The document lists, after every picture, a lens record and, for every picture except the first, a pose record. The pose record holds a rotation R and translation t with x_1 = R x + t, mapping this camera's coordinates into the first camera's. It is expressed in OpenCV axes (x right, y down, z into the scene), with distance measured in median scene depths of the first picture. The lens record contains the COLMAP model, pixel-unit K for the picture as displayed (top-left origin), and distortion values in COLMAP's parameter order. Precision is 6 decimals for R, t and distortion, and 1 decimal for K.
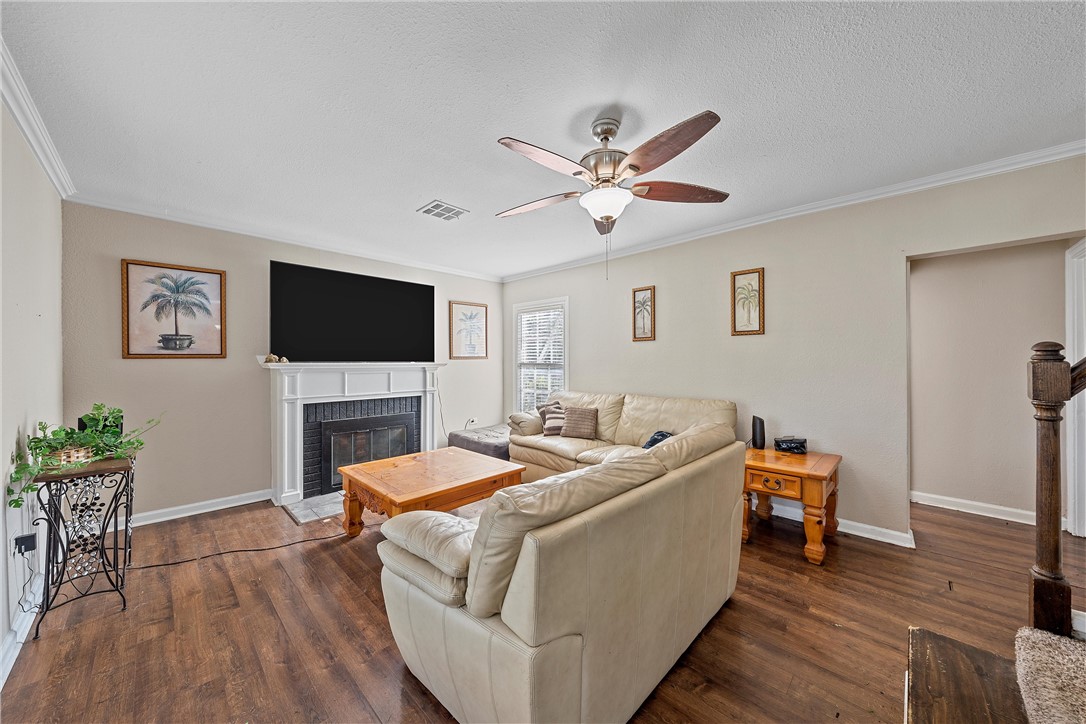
lens RADIAL K [[377.4, 0, 542.8], [0, 377.4, 360.5], [0, 0, 1]] dist [-0.001562, 0.000012]
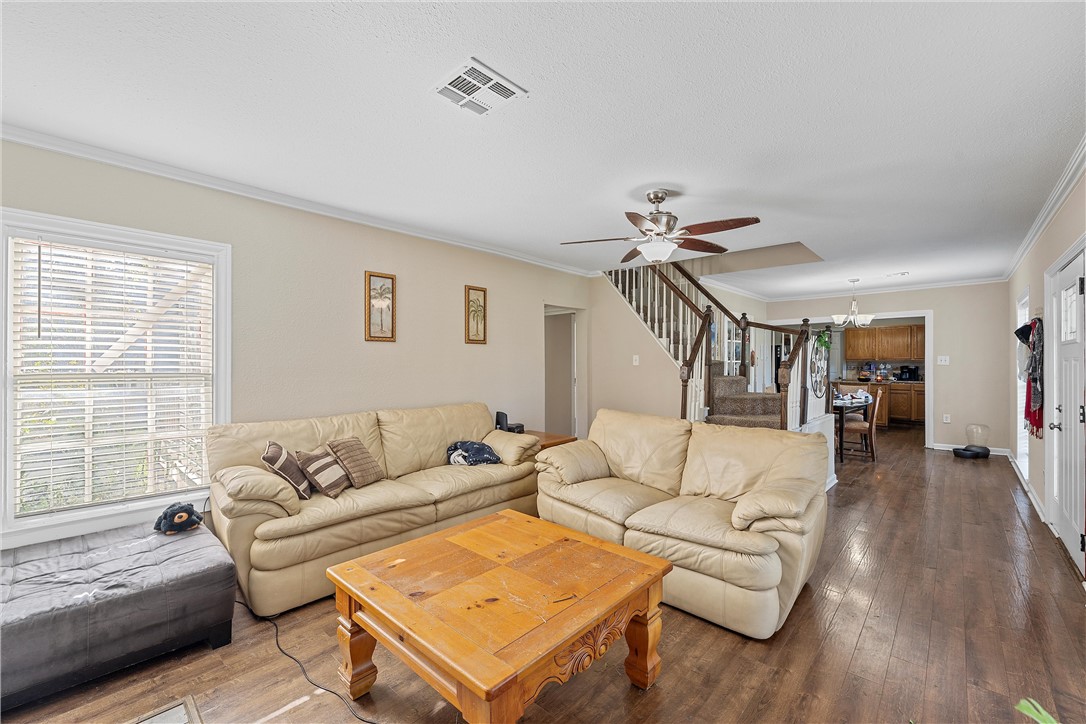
lens RADIAL K [[449.1, 0, 542.8], [0, 449.1, 363.8], [0, 0, 1]] dist [-0.000589, 0.000036]
pose [[-0.020298, 0.002404, 0.999791, -0.684807], [-0.000489, 0.999997, -0.002415, -0.003322], [-0.999794, -0.000538, -0.020297, 0.694913]]
